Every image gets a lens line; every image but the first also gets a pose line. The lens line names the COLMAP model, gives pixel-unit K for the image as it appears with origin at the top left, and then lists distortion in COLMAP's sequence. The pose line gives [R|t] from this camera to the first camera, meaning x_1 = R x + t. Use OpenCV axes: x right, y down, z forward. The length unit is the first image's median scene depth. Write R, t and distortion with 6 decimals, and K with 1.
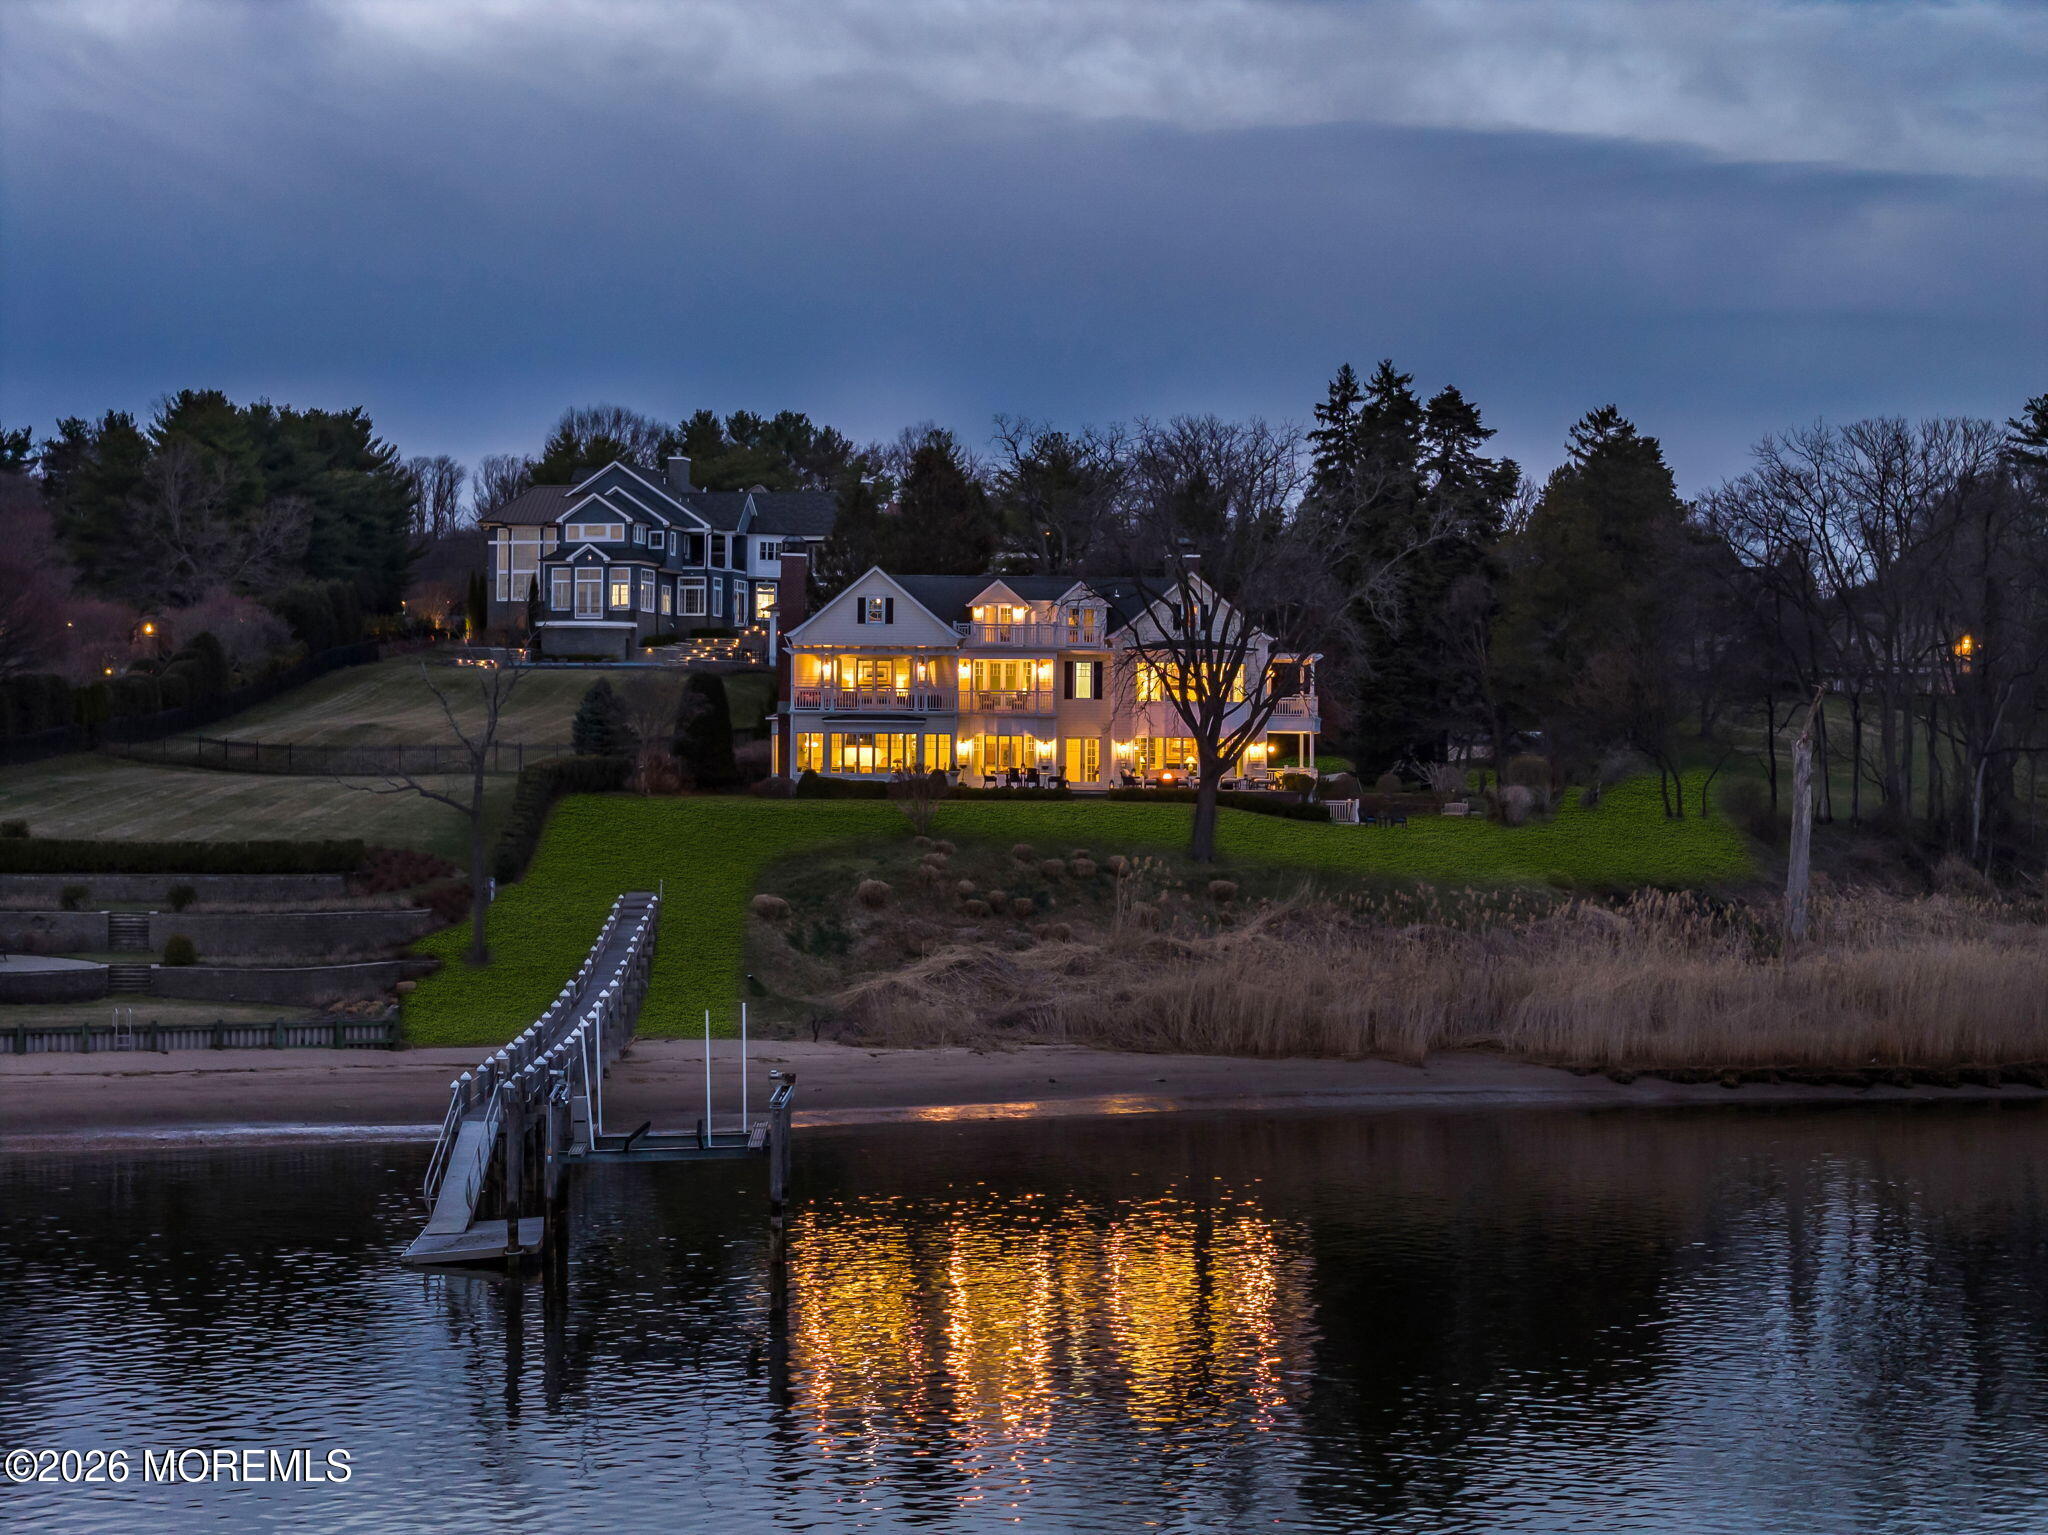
lens RADIAL K [[4241.3, 0, 1024.4], [0, 4241.3, 766.0], [0, 0, 1]] dist [-0.004279, 0.000000]
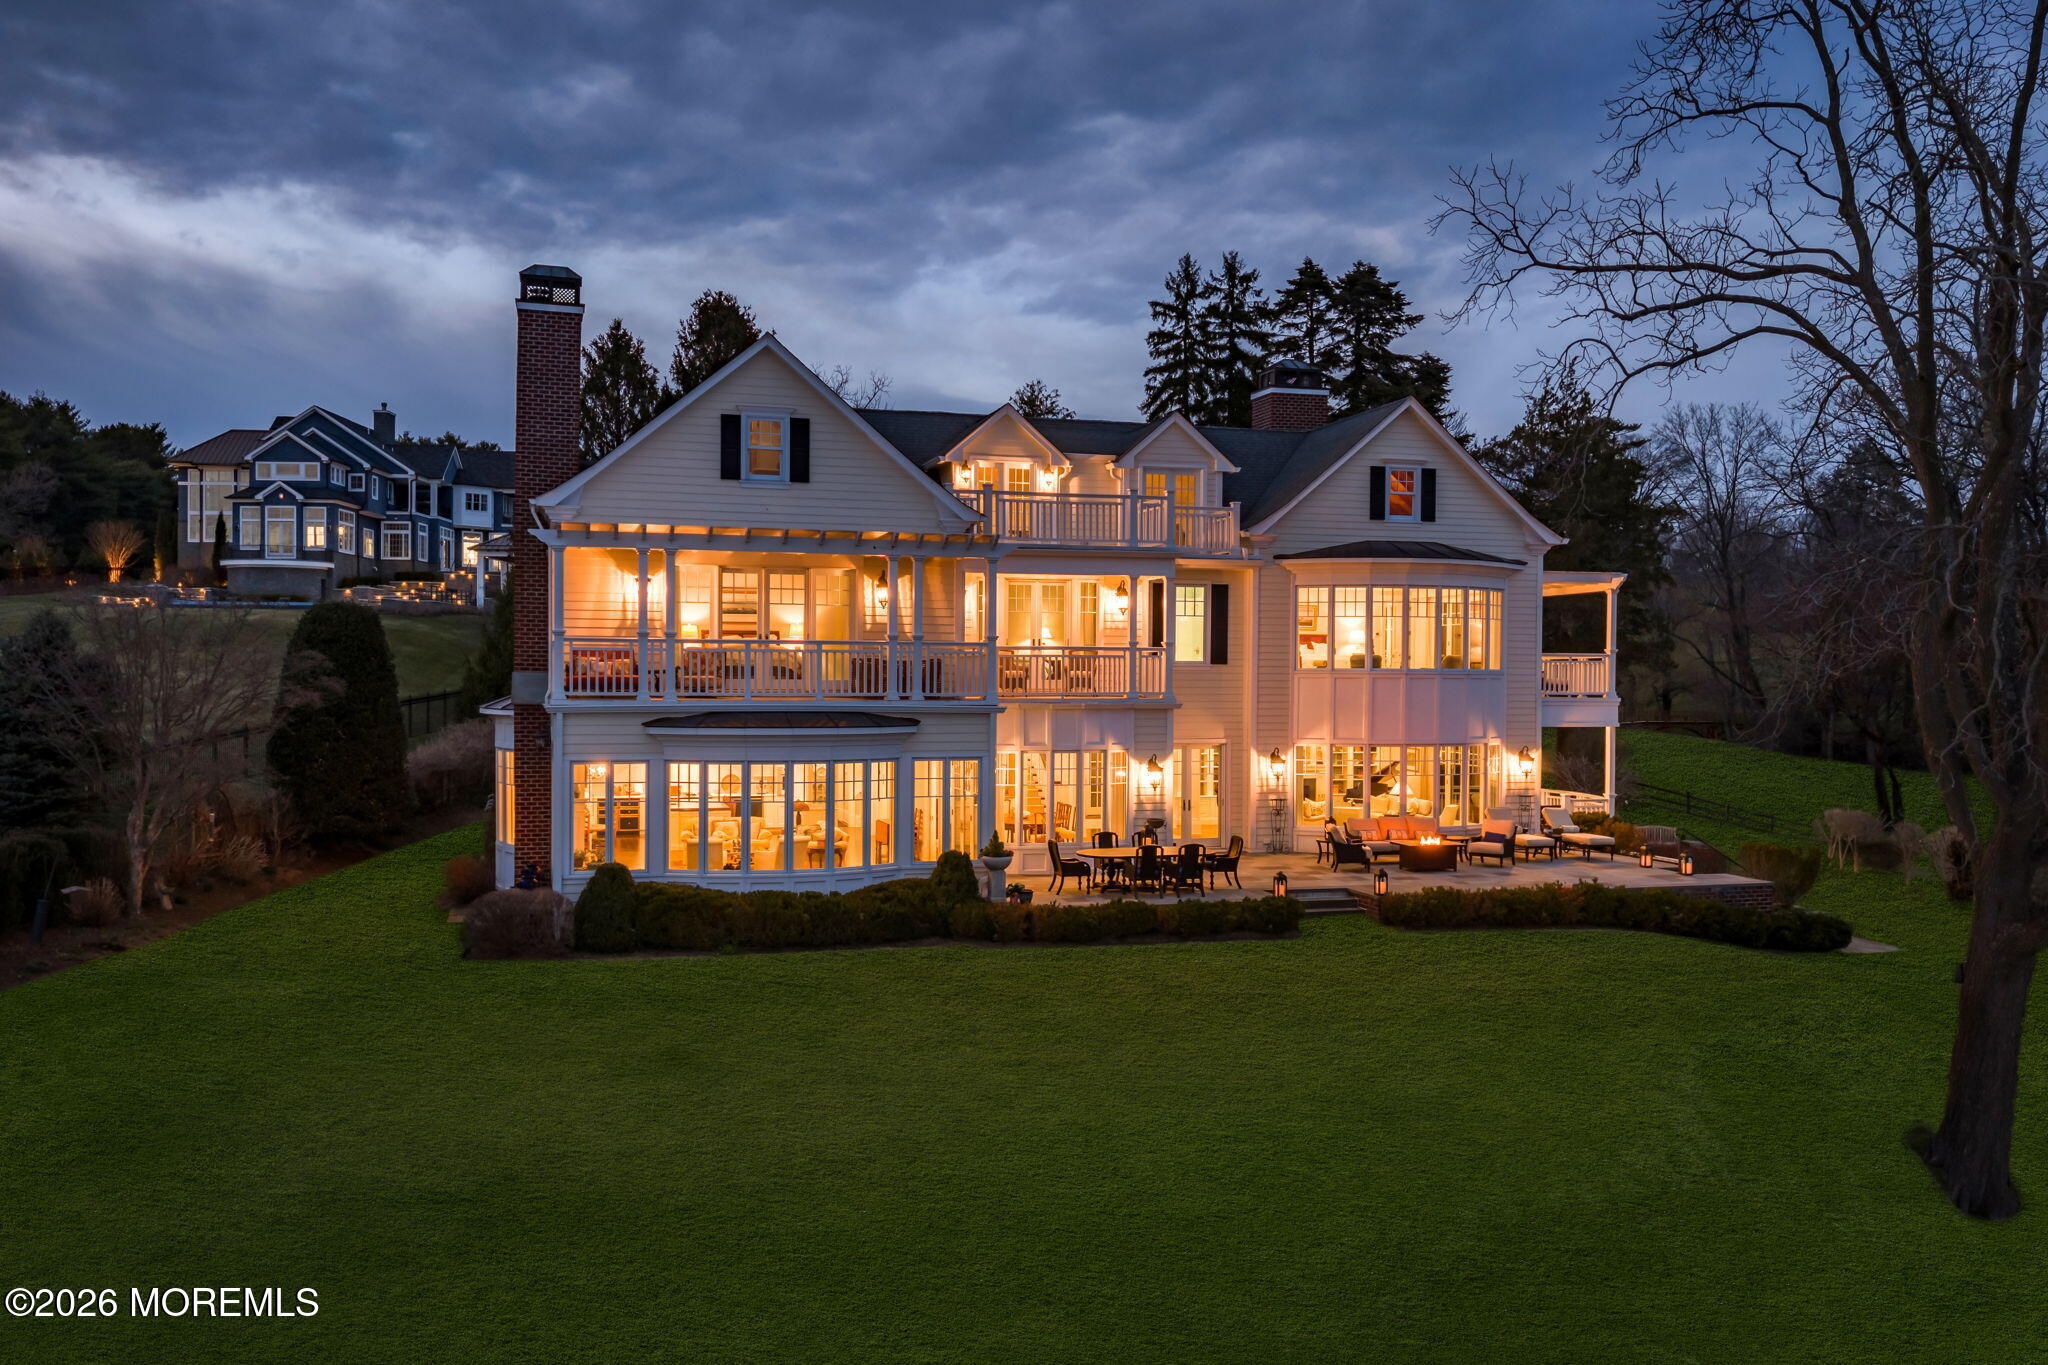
lens RADIAL K [[1717.9, 0, 1033.3], [0, 1717.9, 683.1], [0, 0, 1]] dist [0.031564, -0.005633]
pose [[0.967654, -0.004154, 0.252248, -0.047829], [0.000798, 0.999910, 0.013403, -0.015180], [-0.252281, -0.012768, 0.967570, 0.769476]]
